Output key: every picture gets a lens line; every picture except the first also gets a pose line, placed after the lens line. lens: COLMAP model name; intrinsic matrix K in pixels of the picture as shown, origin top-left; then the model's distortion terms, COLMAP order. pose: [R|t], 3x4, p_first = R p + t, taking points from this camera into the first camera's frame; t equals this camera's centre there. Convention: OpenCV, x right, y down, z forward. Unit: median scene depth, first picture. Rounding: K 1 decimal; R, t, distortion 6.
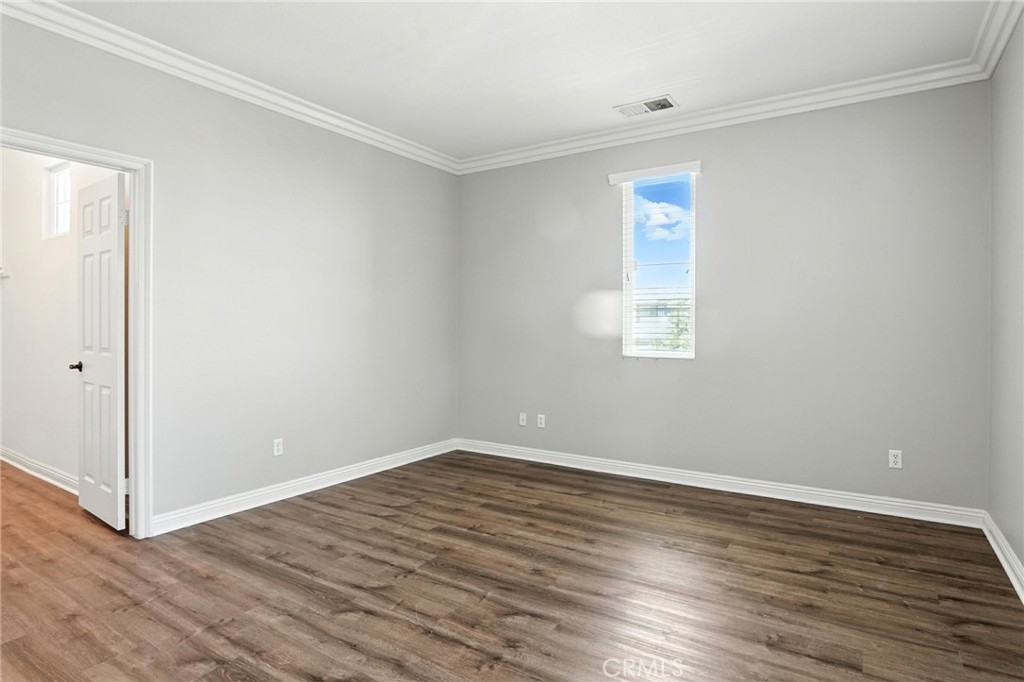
lens RADIAL K [[556.5, 0, 503.3], [0, 556.5, 342.1], [0, 0, 1]] dist [-0.015502, 0.003442]
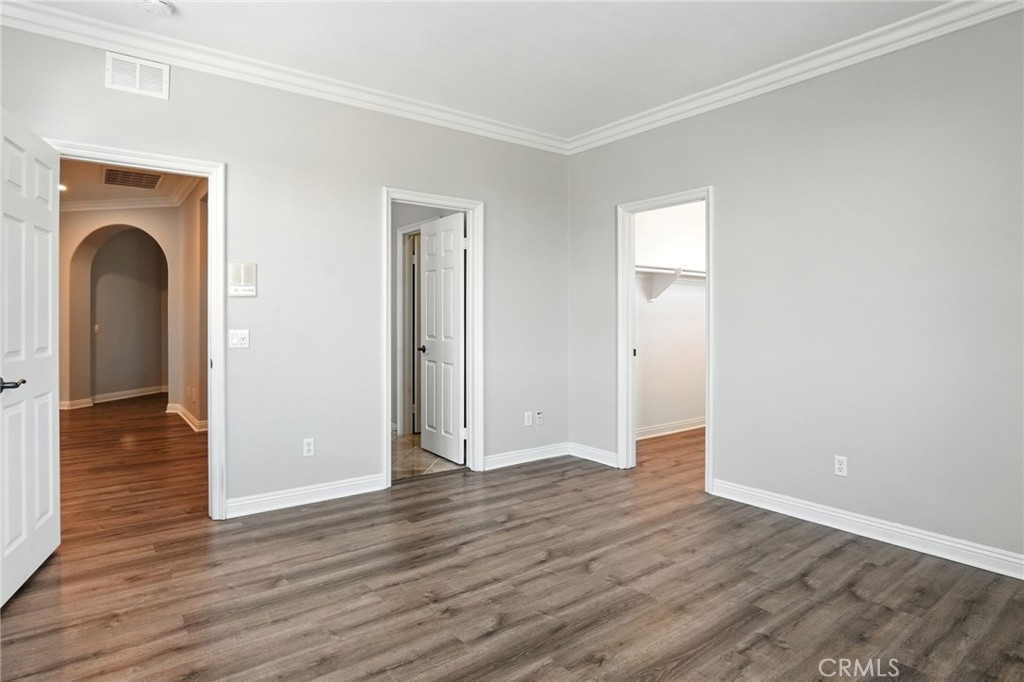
lens RADIAL K [[556.5, 0, 504.2], [0, 556.5, 320.4], [0, 0, 1]] dist [-0.015502, 0.003442]
pose [[-0.320337, -0.005114, -0.947290, 0.757003], [-0.030565, 0.999521, 0.004940, -0.026635], [0.946810, 0.030537, -0.320340, 1.067341]]
